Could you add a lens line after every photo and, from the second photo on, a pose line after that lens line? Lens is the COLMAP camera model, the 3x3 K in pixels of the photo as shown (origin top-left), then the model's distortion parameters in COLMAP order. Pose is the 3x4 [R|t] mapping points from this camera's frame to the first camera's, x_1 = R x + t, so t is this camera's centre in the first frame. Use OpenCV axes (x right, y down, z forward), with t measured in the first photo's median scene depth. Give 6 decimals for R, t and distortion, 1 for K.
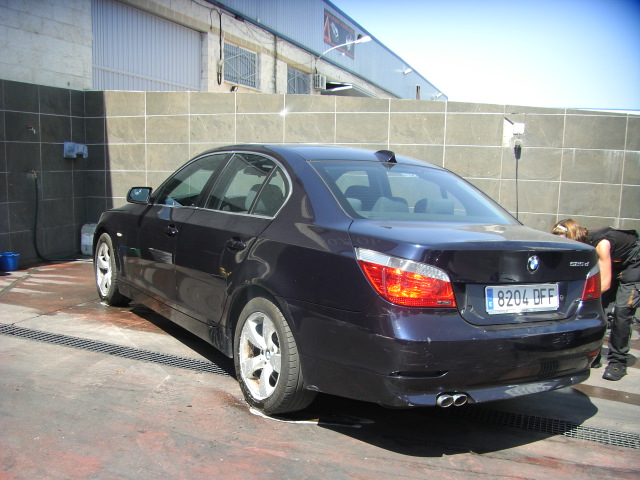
lens RADIAL K [[714.5, 0, 284.5], [0, 714.5, 337.6], [0, 0, 1]] dist [-0.168647, 0.073429]
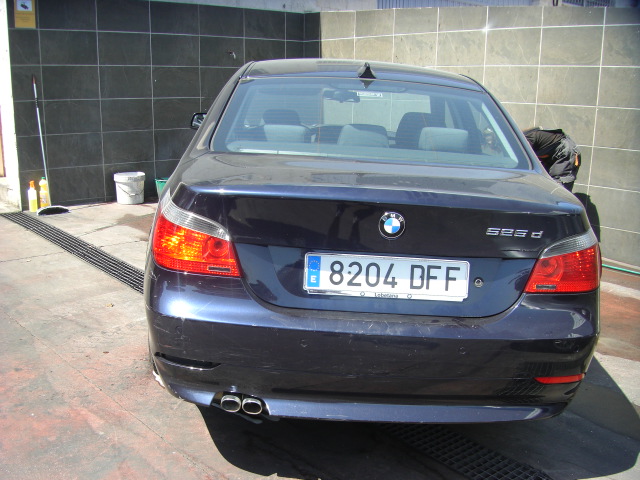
lens RADIAL K [[714.5, 0, 284.5], [0, 714.5, 337.6], [0, 0, 1]] dist [-0.168647, 0.073429]
pose [[0.854710, 0.158749, -0.494236, 0.573615], [-0.113328, 0.986189, 0.120779, -0.066617], [0.506583, -0.047220, 0.860897, 0.361515]]
